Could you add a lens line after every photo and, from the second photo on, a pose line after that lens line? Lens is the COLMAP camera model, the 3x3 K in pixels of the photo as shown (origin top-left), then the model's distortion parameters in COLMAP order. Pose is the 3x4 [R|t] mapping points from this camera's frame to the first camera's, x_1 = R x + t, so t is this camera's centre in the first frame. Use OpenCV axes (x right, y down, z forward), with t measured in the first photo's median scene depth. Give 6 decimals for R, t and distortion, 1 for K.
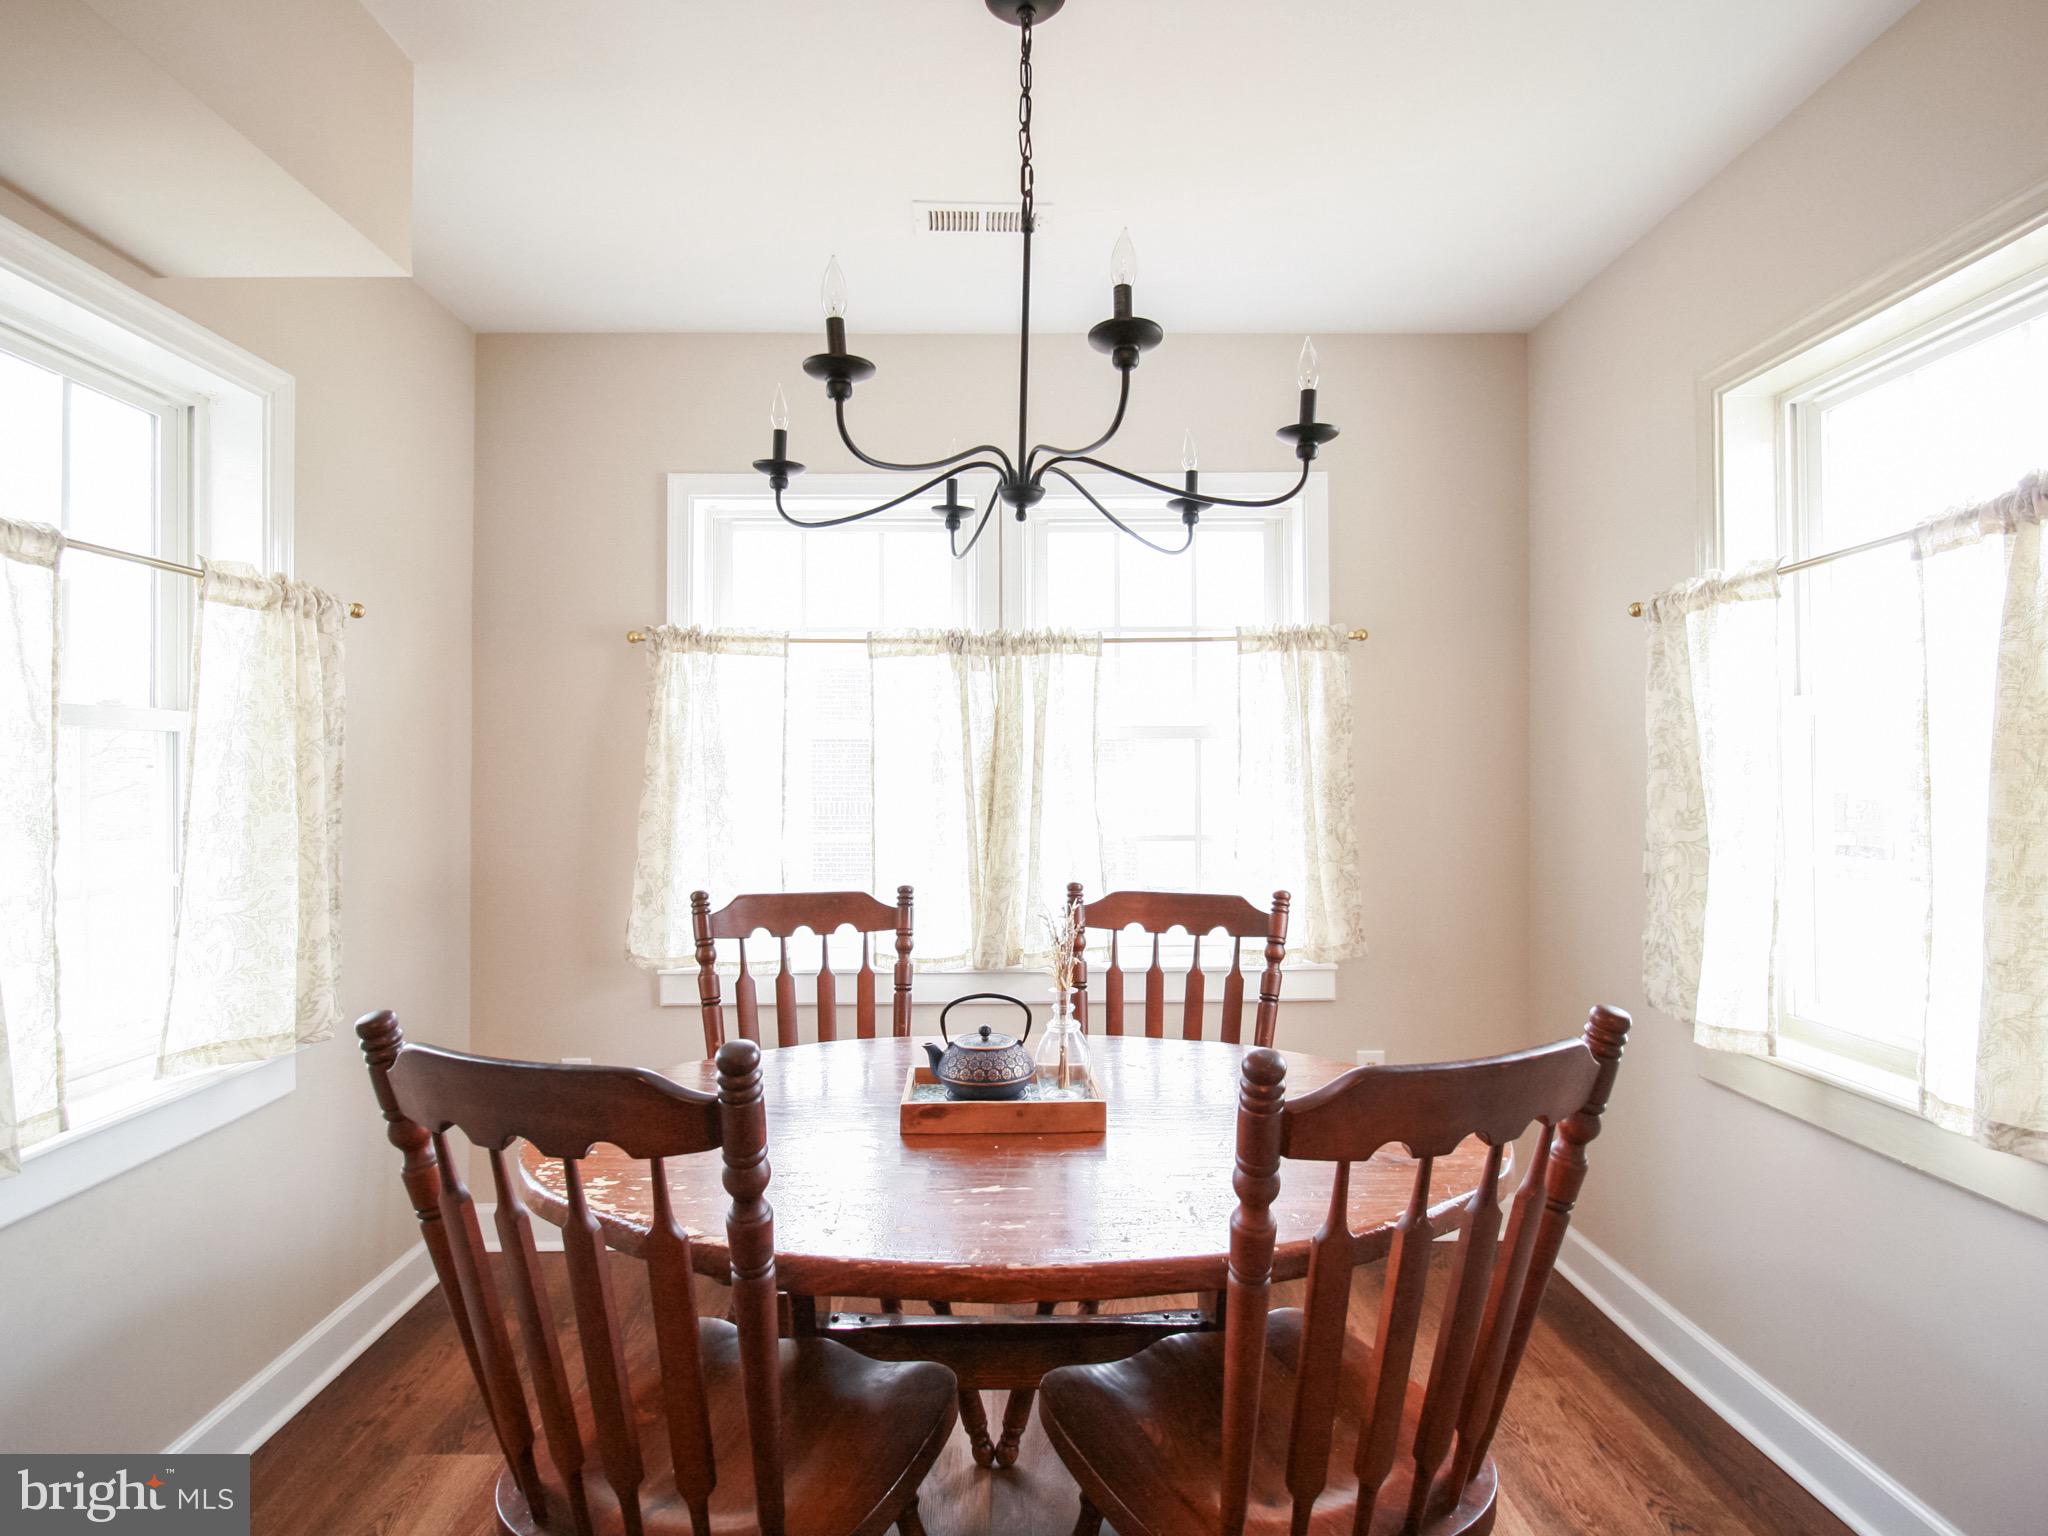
lens RADIAL K [[1000.0, 0, 1015.7], [0, 1000.0, 765.9], [0, 0, 1]] dist [0.010671, -0.016055]
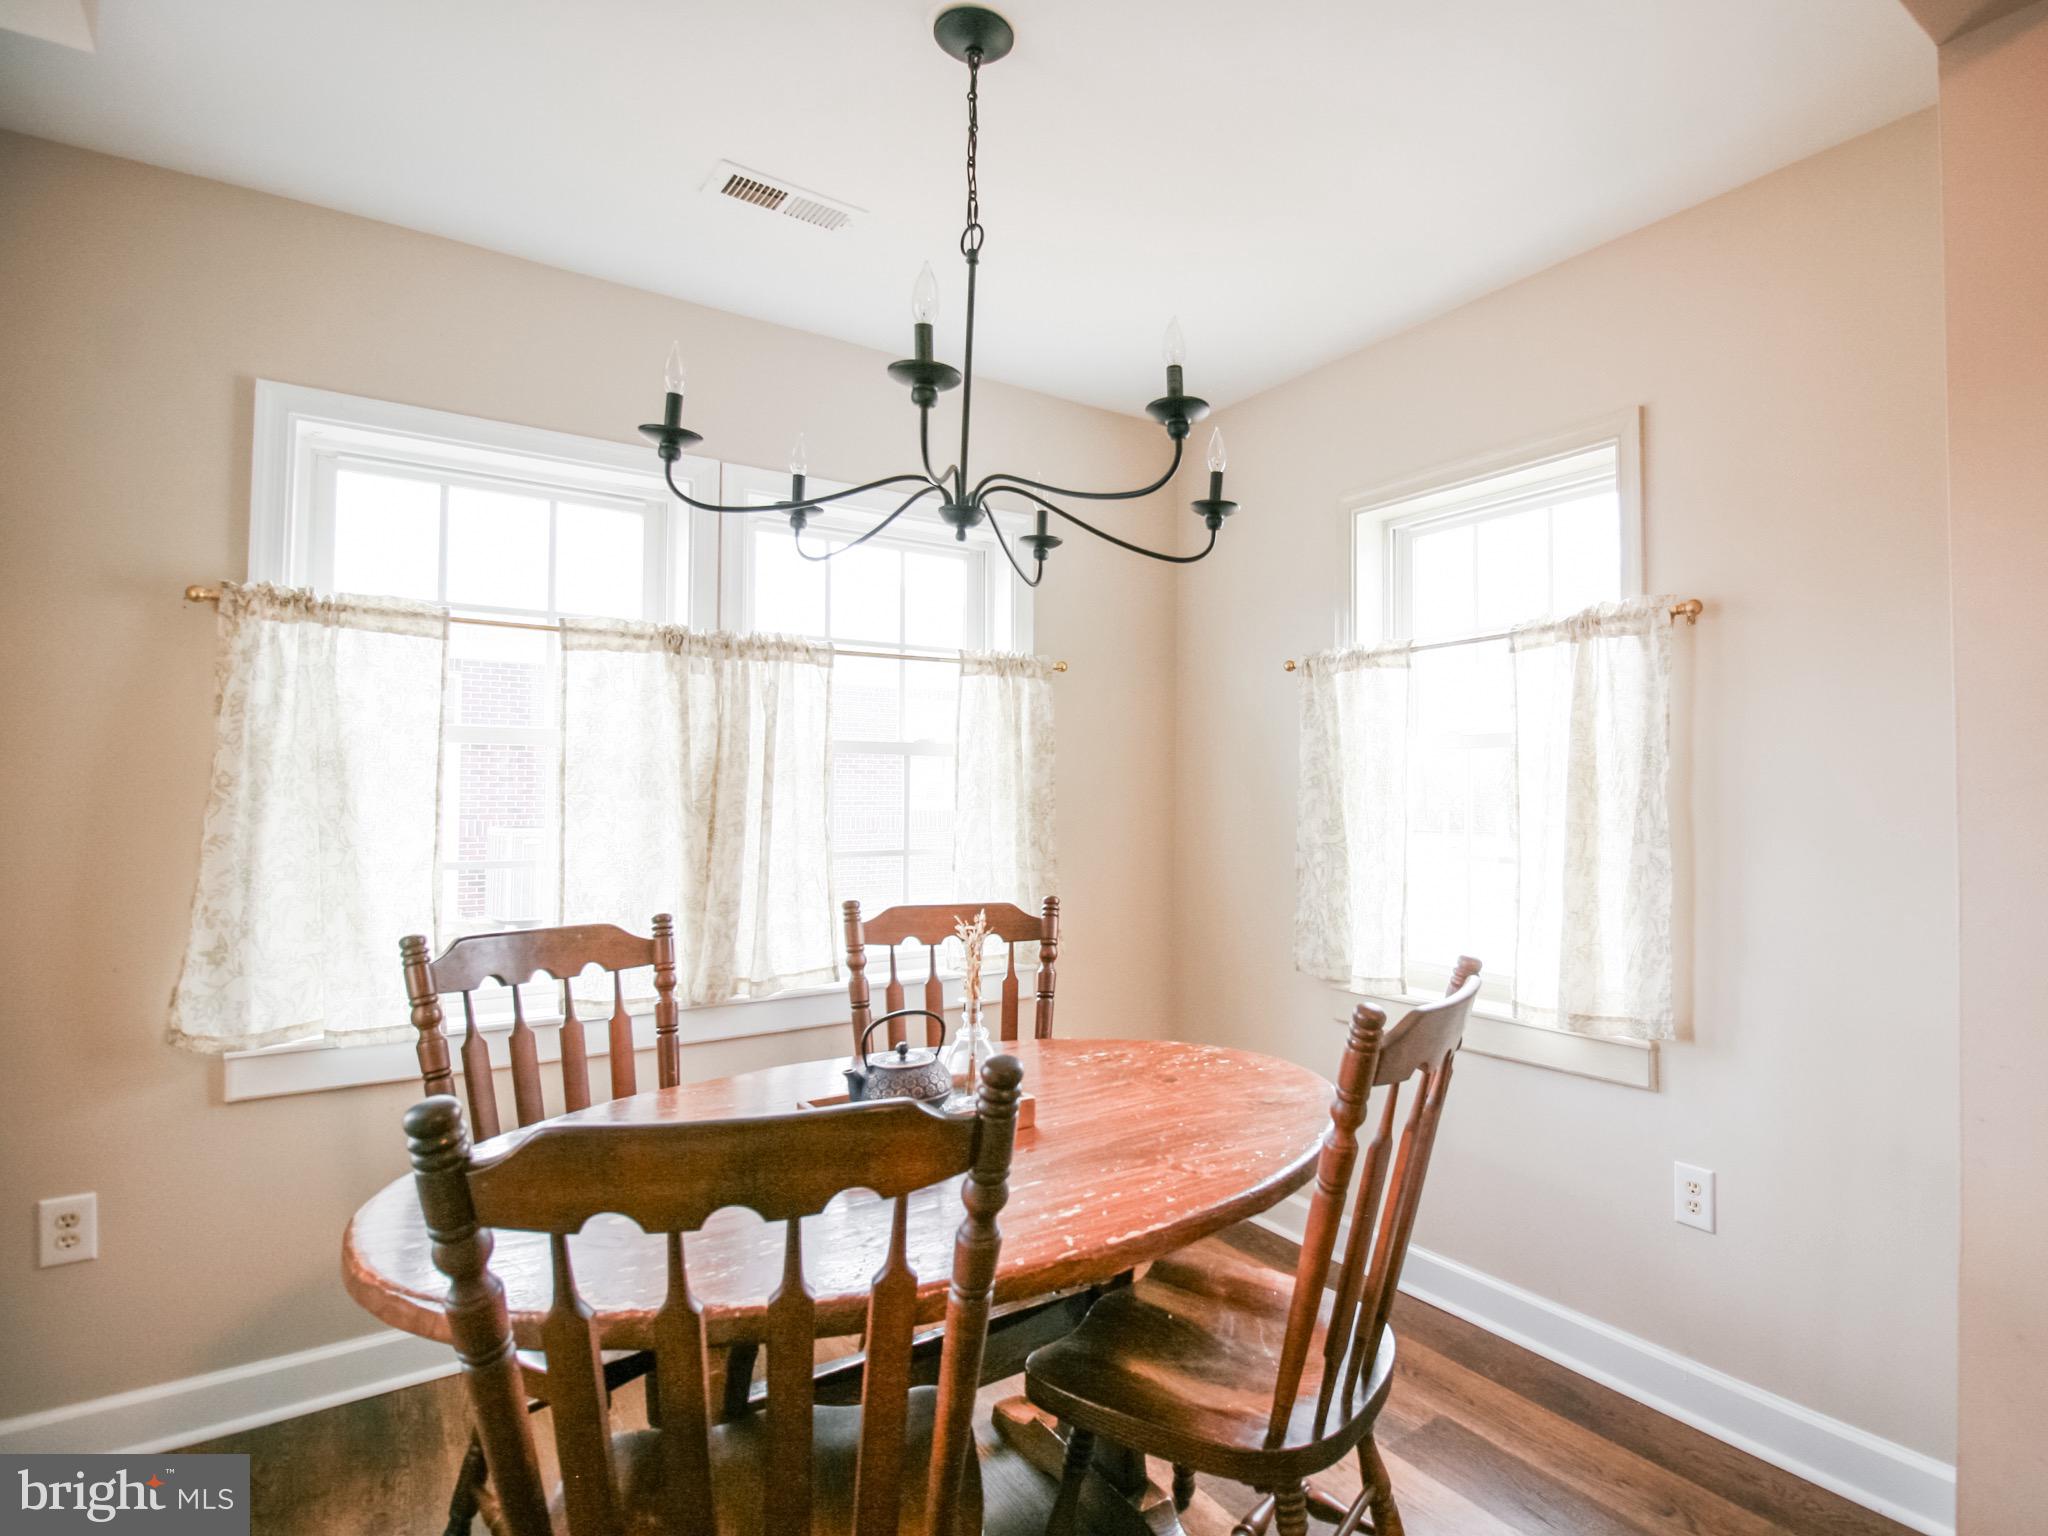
lens RADIAL K [[1054.7, 0, 1024.0], [0, 1054.7, 768.0], [0, 0, 1]] dist [0.004272, -0.015688]
pose [[0.829406, 0.018838, 0.558329, -0.375323], [-0.011761, 0.999799, -0.016261, 0.002601], [-0.558523, 0.006921, 0.829460, 0.050571]]
